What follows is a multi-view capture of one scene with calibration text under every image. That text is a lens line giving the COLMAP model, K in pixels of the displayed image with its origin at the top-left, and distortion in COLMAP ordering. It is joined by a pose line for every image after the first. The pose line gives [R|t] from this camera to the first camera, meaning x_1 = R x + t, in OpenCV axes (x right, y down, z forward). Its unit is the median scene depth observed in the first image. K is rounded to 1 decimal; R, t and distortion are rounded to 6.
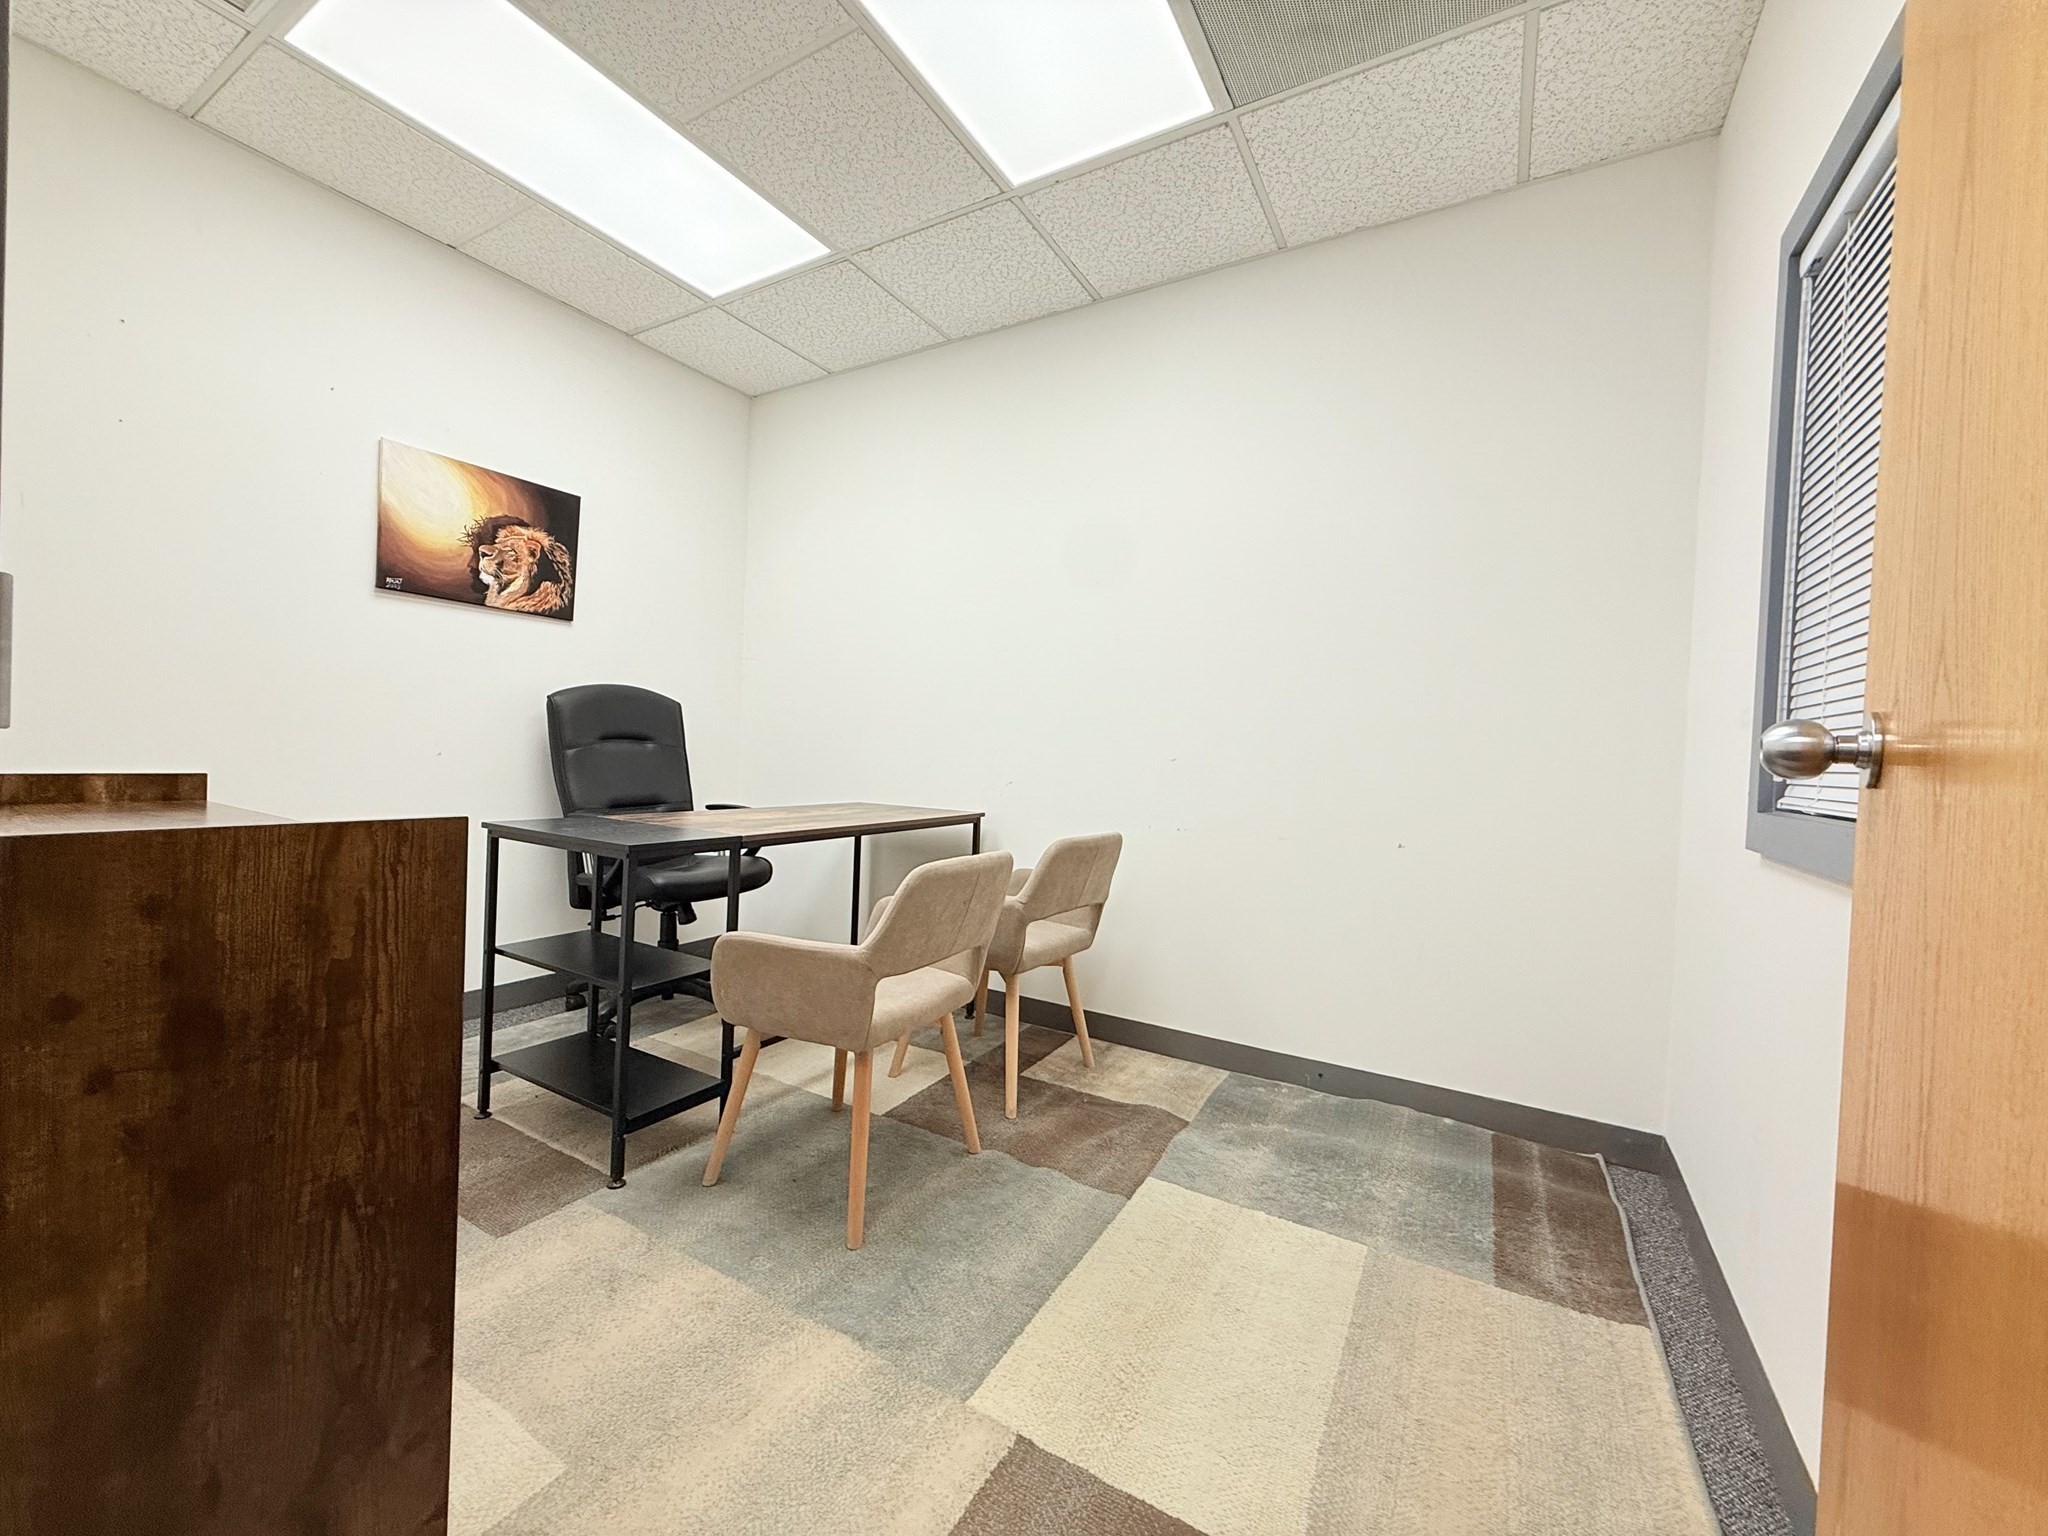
lens RADIAL K [[804.6, 0, 1019.3], [0, 804.6, 767.2], [0, 0, 1]] dist [0.002989, 0.001191]
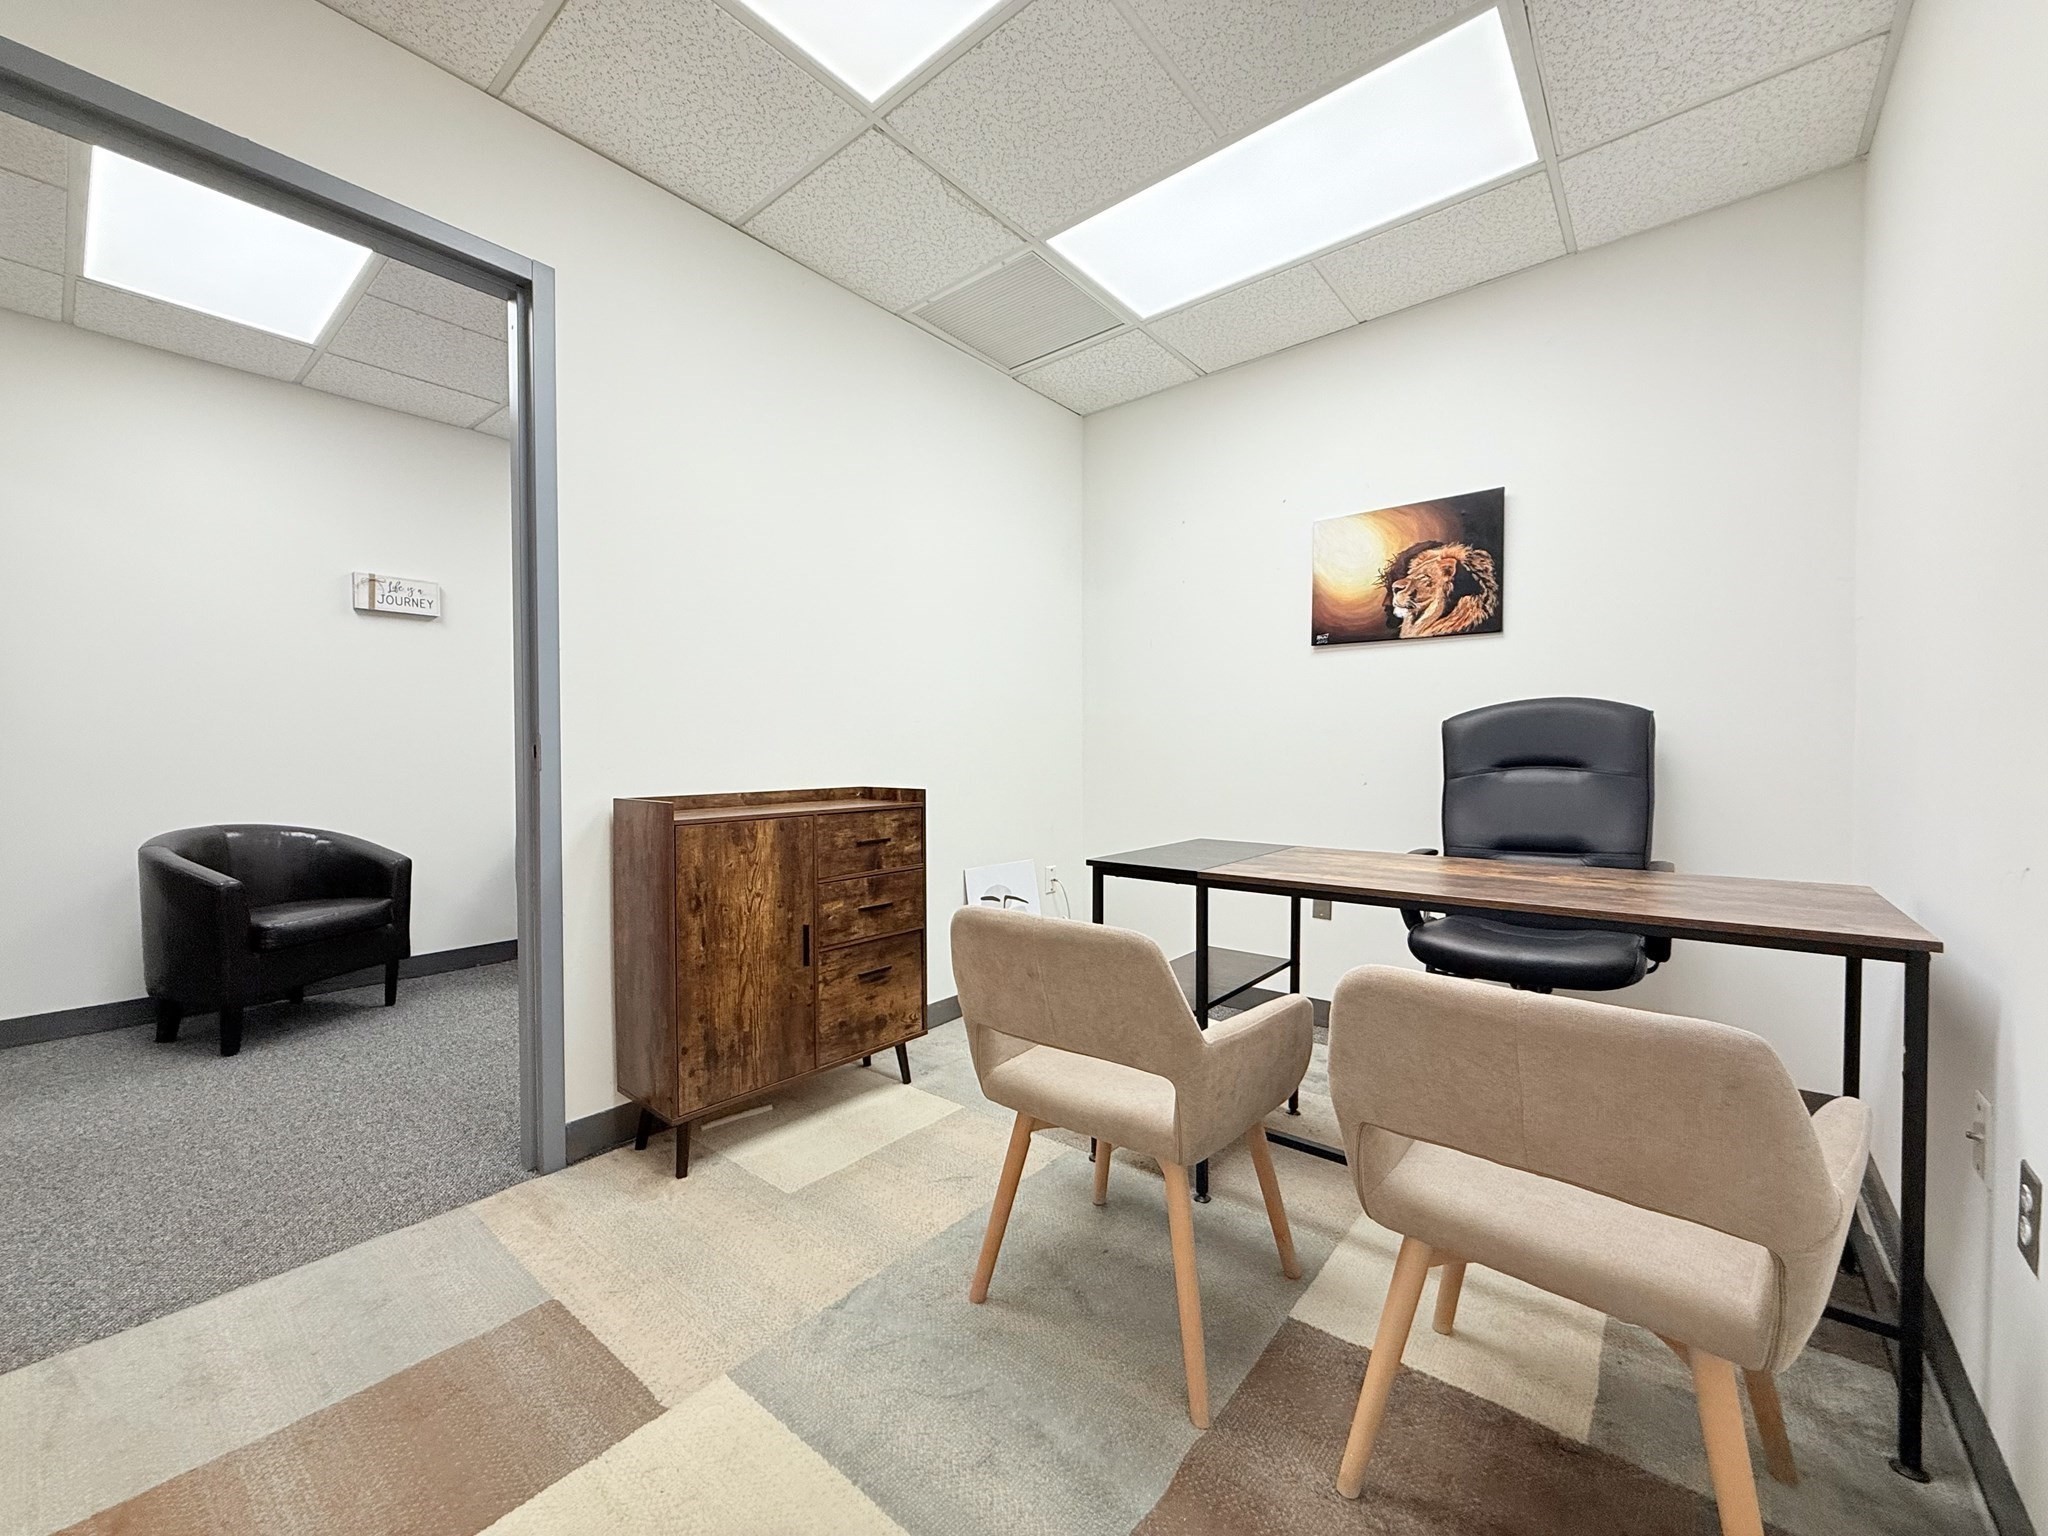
lens RADIAL K [[804.6, 0, 1010.7], [0, 804.6, 764.4], [0, 0, 1]] dist [0.002989, 0.001191]
pose [[-0.158934, -0.023206, -0.987017, 0.409983], [-0.024340, 0.999512, -0.019580, -0.008668], [0.986989, 0.020912, -0.159421, 0.657901]]
